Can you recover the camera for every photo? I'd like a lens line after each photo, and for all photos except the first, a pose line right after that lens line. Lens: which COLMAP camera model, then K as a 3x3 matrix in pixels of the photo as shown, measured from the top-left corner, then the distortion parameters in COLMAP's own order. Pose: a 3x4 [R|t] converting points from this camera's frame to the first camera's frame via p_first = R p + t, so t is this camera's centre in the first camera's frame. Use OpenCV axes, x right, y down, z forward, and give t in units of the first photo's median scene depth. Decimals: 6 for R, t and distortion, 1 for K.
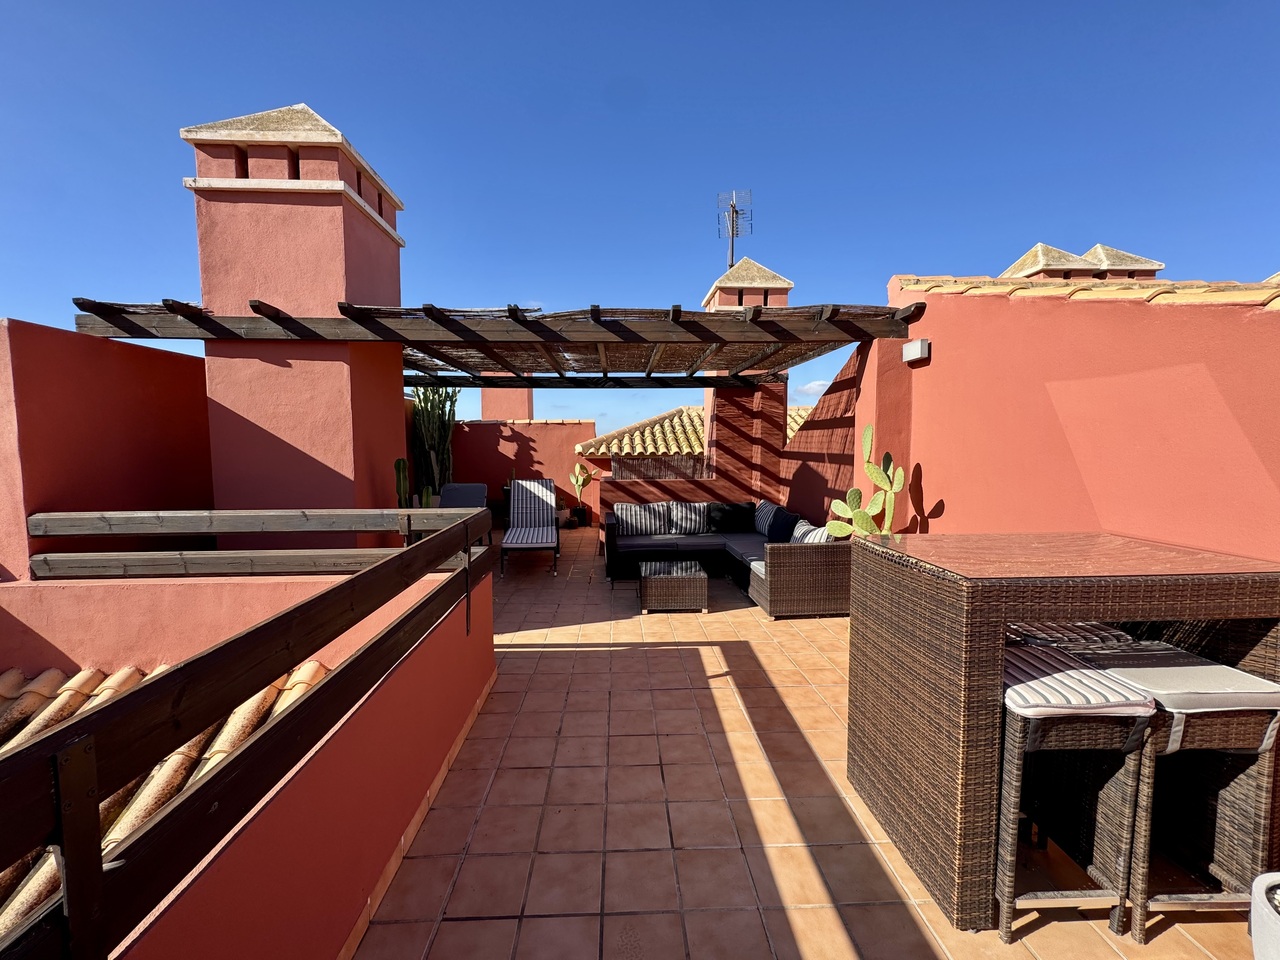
lens RADIAL K [[512.0, 0, 642.7], [0, 512.0, 478.9], [0, 0, 1]] dist [-0.003036, 0.000305]
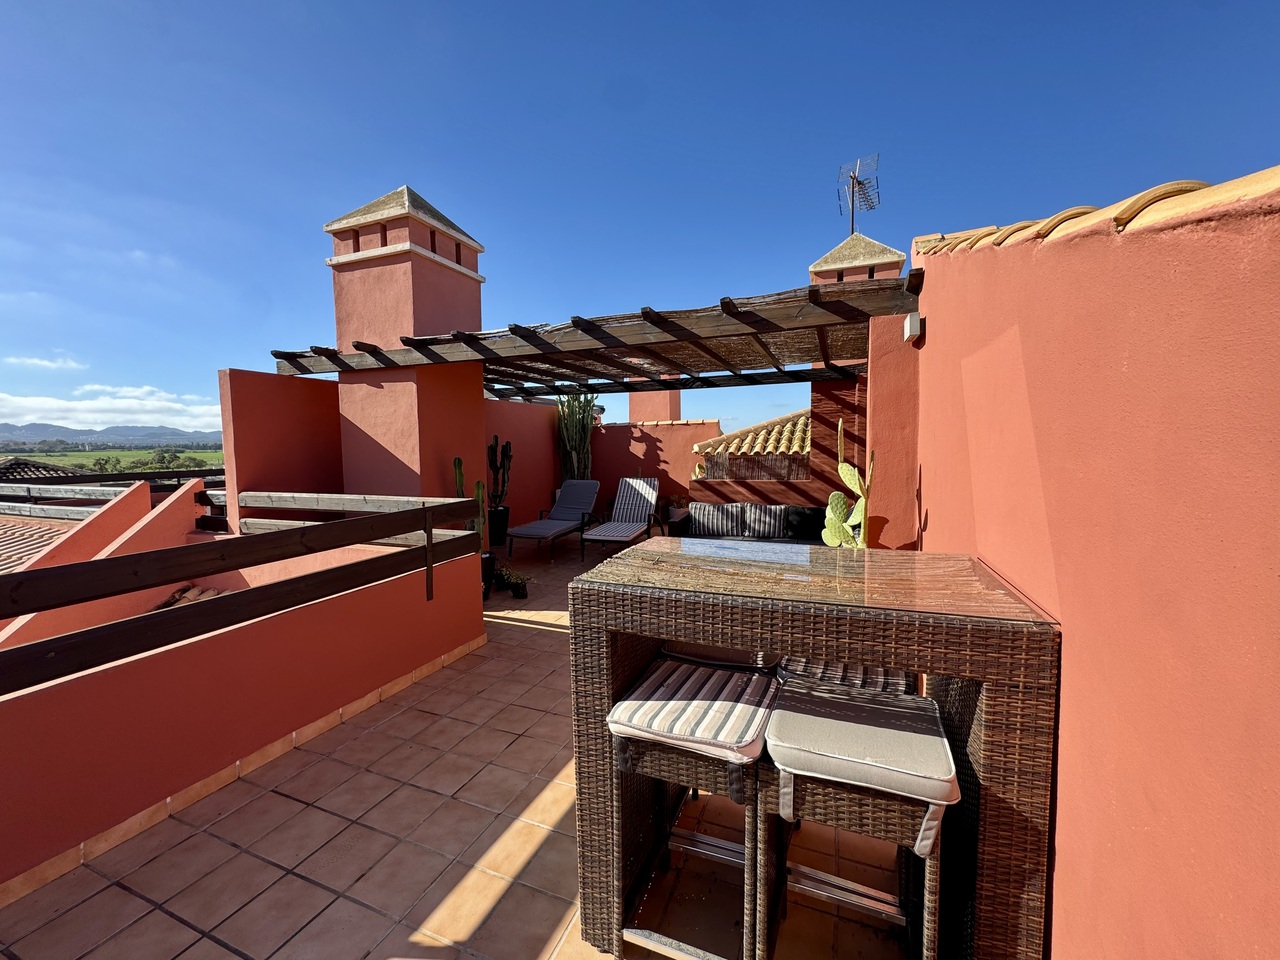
lens RADIAL K [[512.0, 0, 640.2], [0, 512.0, 478.9], [0, 0, 1]] dist [-0.003036, 0.000305]
pose [[0.910771, 0.018835, -0.412482, 0.324819], [-0.018825, 0.999814, 0.004089, -0.001087], [0.412483, 0.004041, 0.910957, 0.045539]]
